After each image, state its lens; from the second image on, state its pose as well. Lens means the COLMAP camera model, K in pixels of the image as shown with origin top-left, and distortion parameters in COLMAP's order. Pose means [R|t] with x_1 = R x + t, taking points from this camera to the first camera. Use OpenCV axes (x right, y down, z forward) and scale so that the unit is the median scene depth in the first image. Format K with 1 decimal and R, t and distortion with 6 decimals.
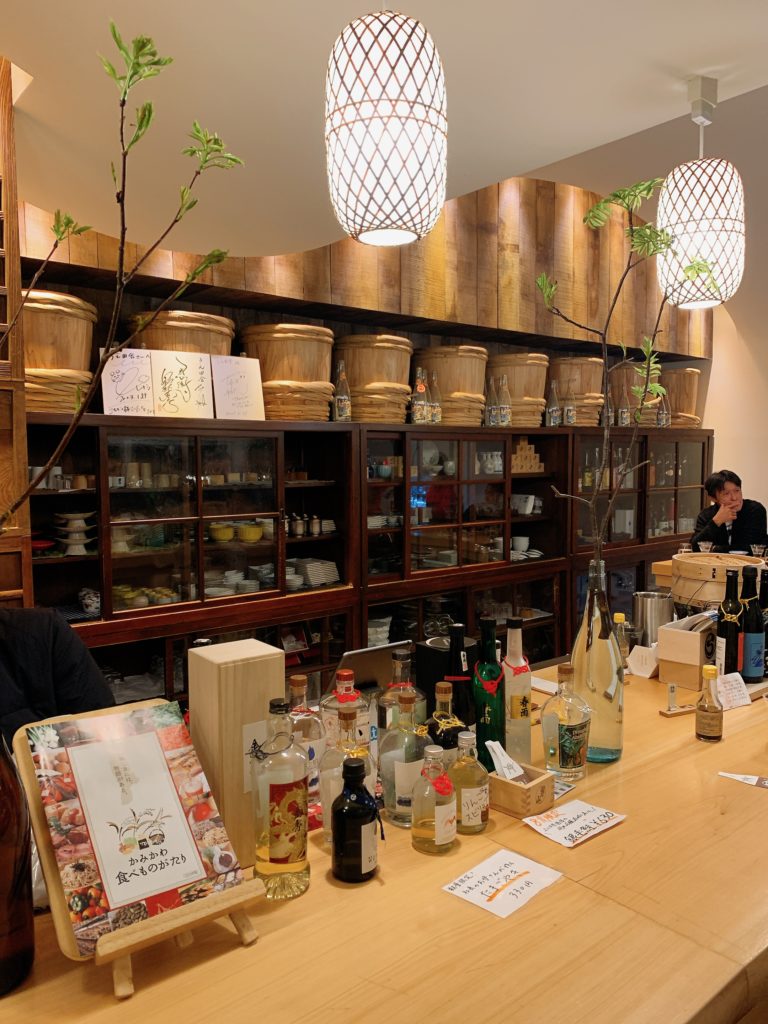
lens RADIAL K [[794.7, 0, 383.8], [0, 794.7, 483.6], [0, 0, 1]] dist [0.096686, -0.102262]
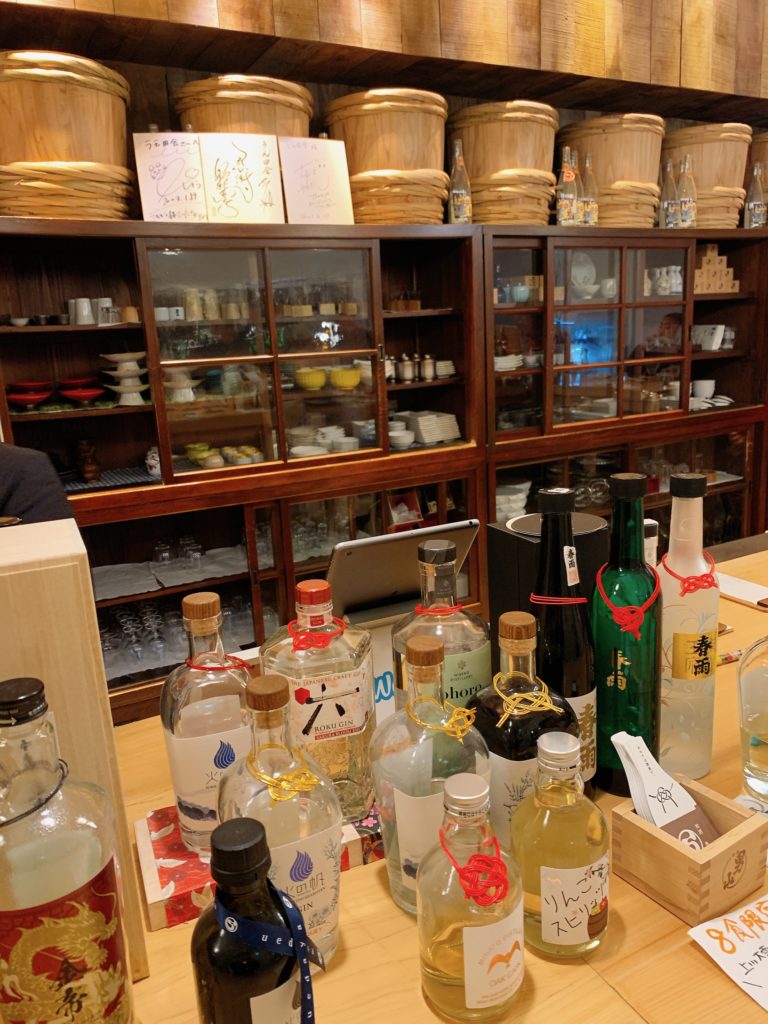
lens RADIAL K [[855.7, 0, 388.0], [0, 855.7, 492.3], [0, 0, 1]] dist [0.006223, -0.001105]
pose [[0.983518, 0.000638, -0.180807, 0.027704], [0.030952, 0.984638, 0.171841, 0.029424], [0.178139, -0.174606, 0.968390, 0.163295]]
